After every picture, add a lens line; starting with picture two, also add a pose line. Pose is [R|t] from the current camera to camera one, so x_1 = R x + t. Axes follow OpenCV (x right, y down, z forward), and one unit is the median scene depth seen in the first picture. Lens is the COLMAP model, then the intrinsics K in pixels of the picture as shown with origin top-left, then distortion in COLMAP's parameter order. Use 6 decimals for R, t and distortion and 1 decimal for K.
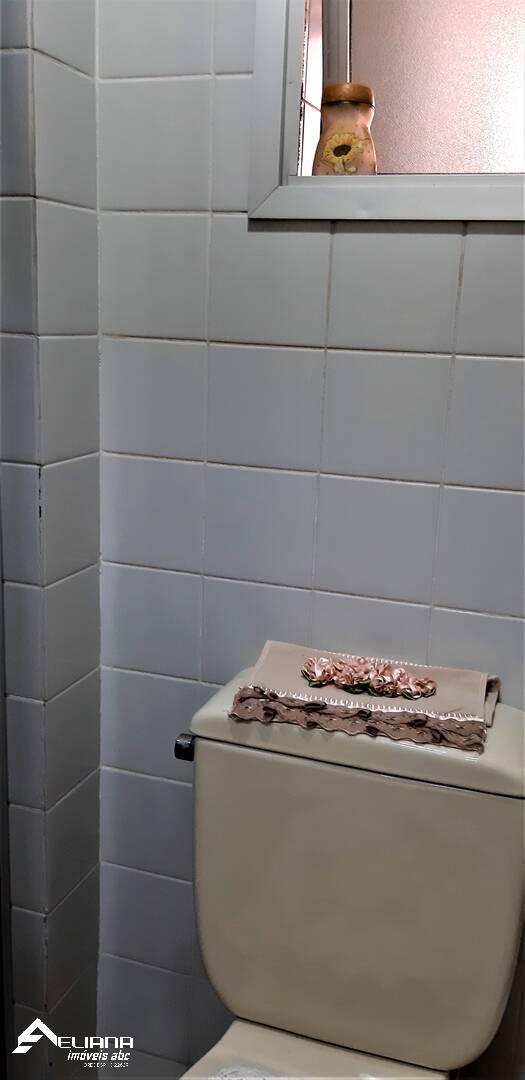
lens RADIAL K [[888.3, 0, 264.4], [0, 888.3, 536.0], [0, 0, 1]] dist [0.122472, -0.263138]
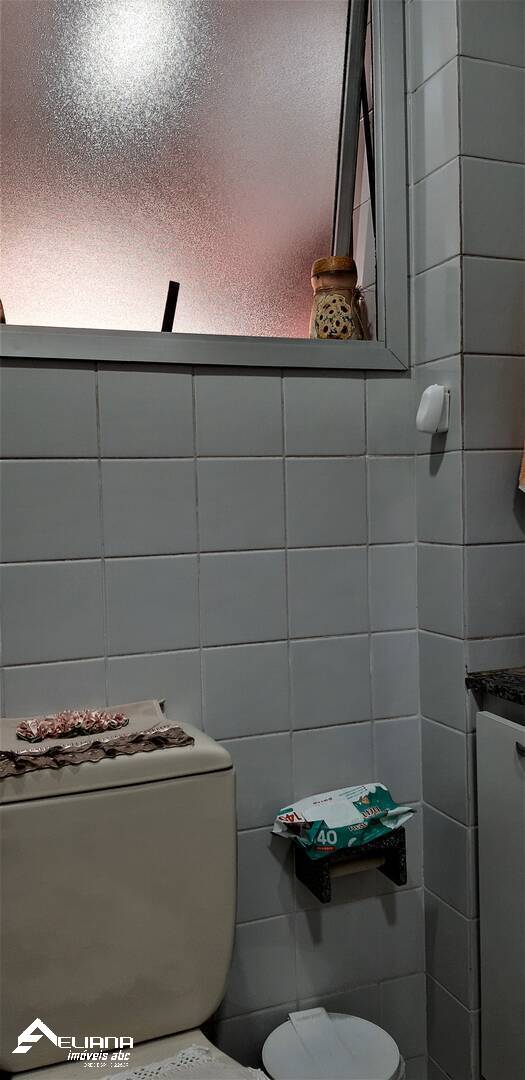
lens RADIAL K [[888.3, 0, 264.4], [0, 888.3, 536.0], [0, 0, 1]] dist [0.122472, -0.263138]
pose [[0.789350, -0.105327, 0.604841, -0.419280], [0.184690, 0.980278, -0.070324, 0.046016], [-0.585505, 0.167219, 0.793235, -0.161804]]
